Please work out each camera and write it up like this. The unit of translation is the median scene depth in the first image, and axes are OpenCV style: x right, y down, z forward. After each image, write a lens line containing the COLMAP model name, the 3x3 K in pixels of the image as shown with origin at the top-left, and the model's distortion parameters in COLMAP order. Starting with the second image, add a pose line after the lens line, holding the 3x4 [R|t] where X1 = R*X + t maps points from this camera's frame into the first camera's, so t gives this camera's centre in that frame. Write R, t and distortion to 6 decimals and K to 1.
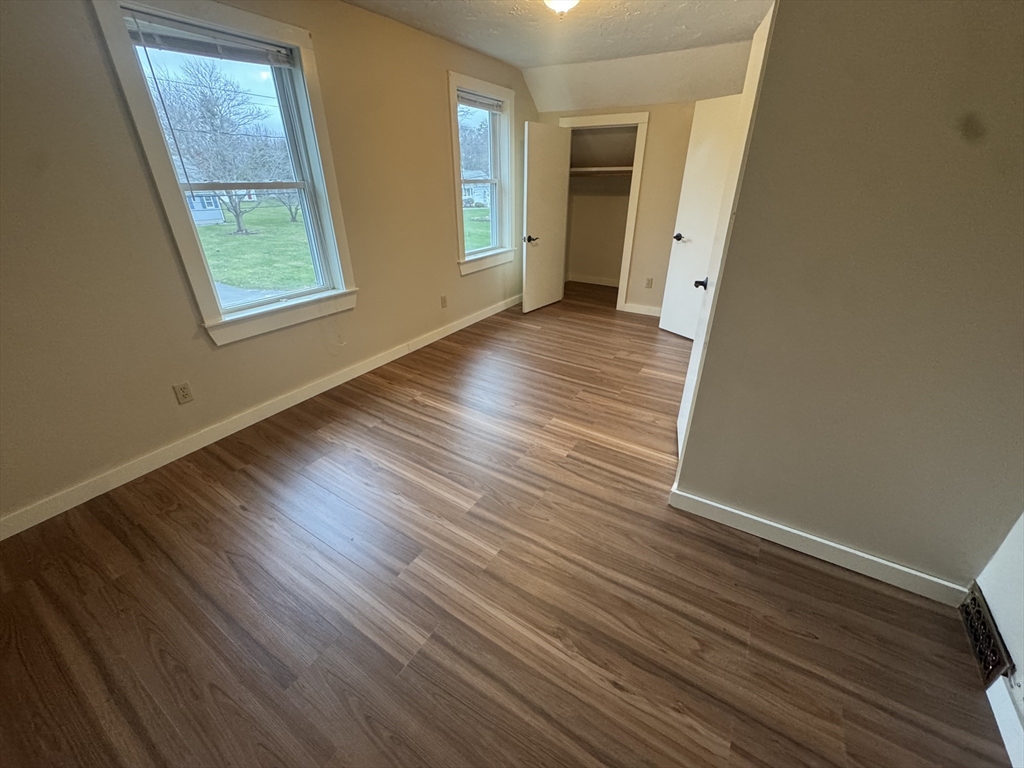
lens RADIAL K [[411.8, 0, 512.5], [0, 411.8, 381.5], [0, 0, 1]] dist [-0.001236, -0.000236]
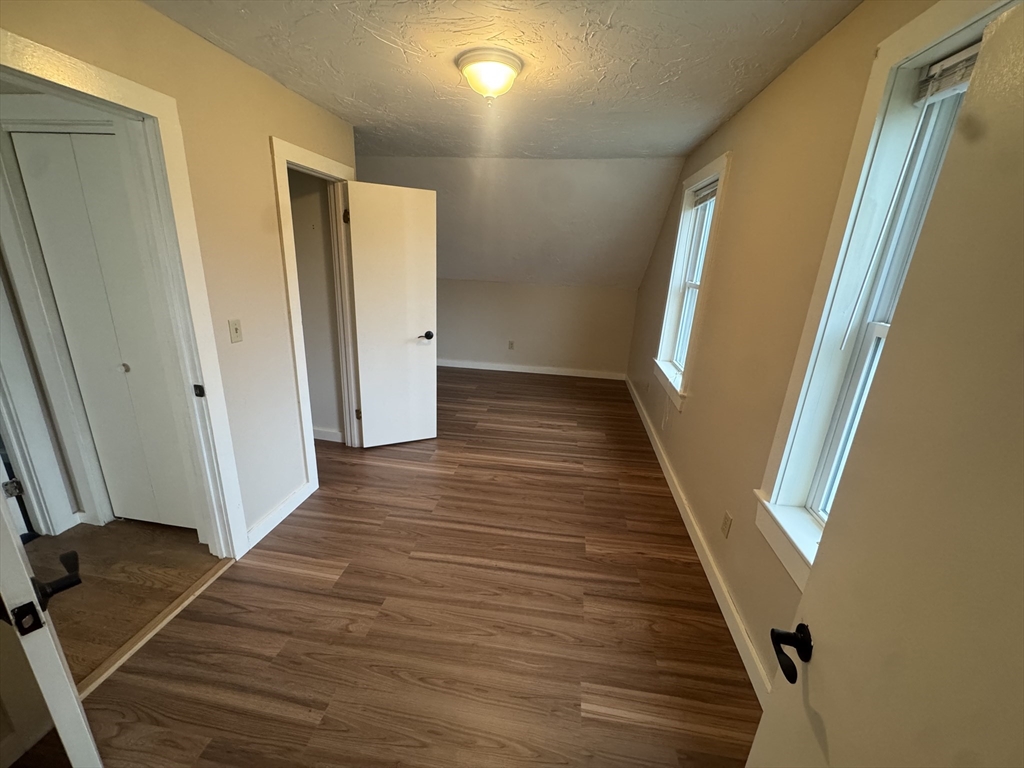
lens RADIAL K [[411.8, 0, 510.2], [0, 411.8, 383.6], [0, 0, 1]] dist [-0.001236, -0.000236]
pose [[-0.916668, 0.079451, -0.391673, 0.332222], [-0.218725, 0.720501, 0.658056, -0.753234], [0.334484, 0.688887, -0.643083, 1.417753]]
